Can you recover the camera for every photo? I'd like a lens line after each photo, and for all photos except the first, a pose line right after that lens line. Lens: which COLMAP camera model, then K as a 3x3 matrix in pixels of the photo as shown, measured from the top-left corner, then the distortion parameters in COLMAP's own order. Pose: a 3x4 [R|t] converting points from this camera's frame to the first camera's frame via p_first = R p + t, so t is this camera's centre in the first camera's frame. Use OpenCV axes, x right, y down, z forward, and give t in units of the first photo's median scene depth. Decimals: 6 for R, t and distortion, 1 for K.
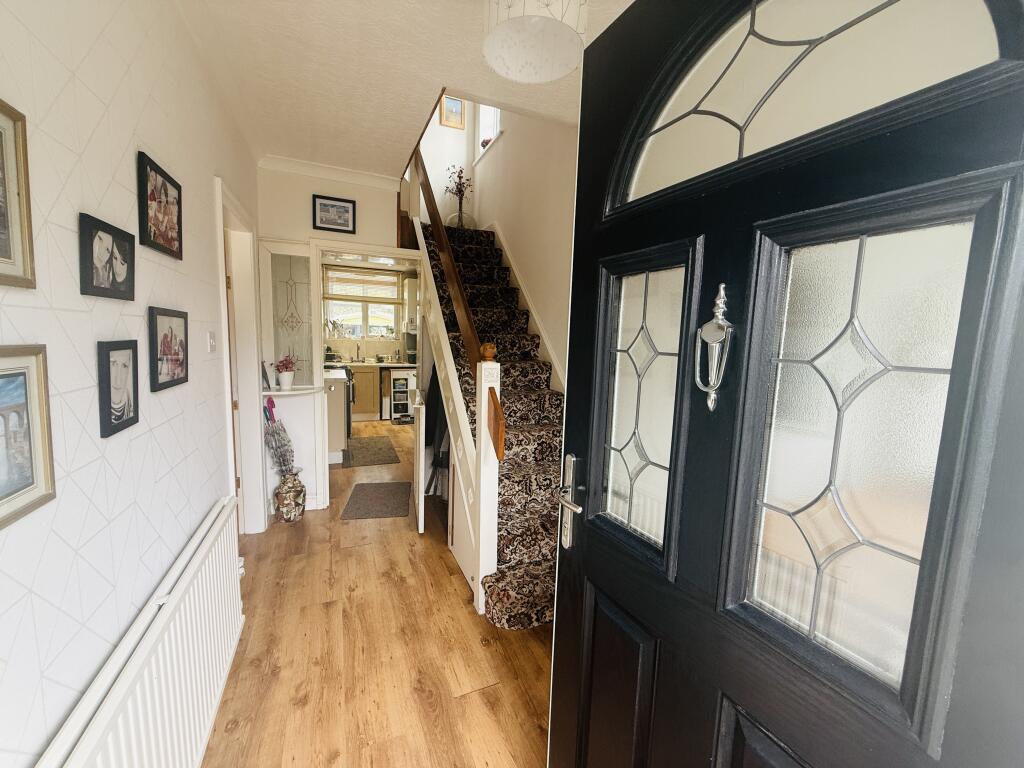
lens RADIAL K [[407.0, 0, 512.9], [0, 407.0, 383.5], [0, 0, 1]] dist [-0.000904, -0.000873]
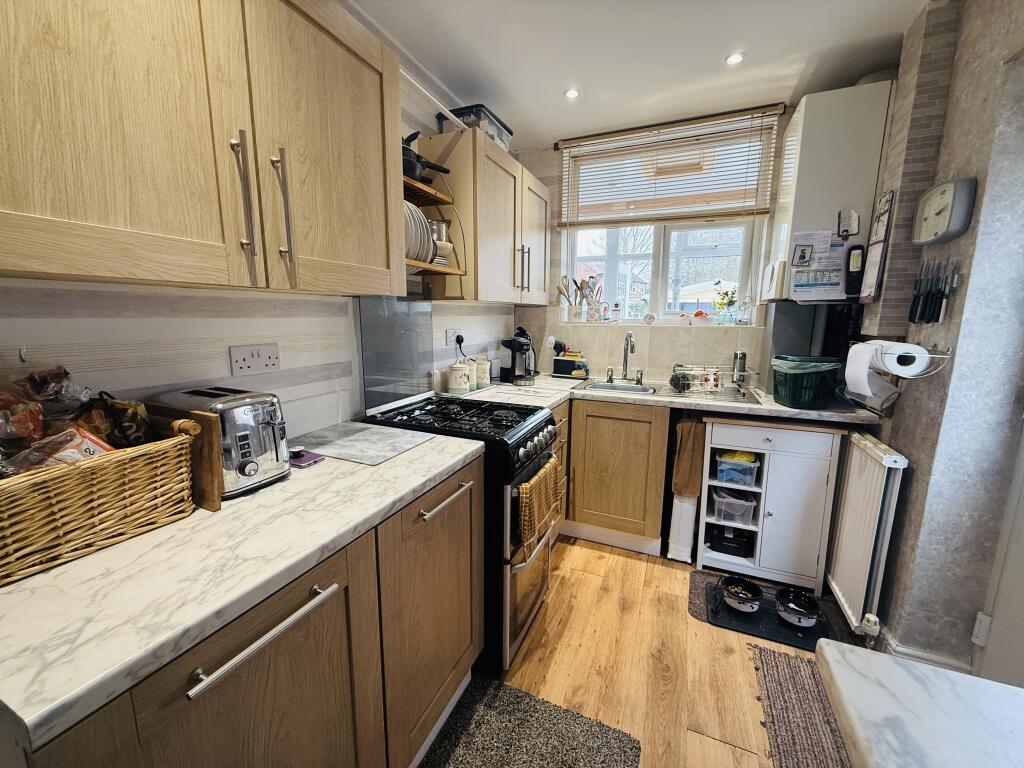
lens RADIAL K [[407.0, 0, 513.8], [0, 407.0, 379.6], [0, 0, 1]] dist [-0.000904, -0.000873]
pose [[0.686764, 0.094708, -0.720684, -0.175515], [-0.074550, 0.995424, 0.059772, -0.071774], [0.723047, 0.012678, 0.690682, 0.662660]]
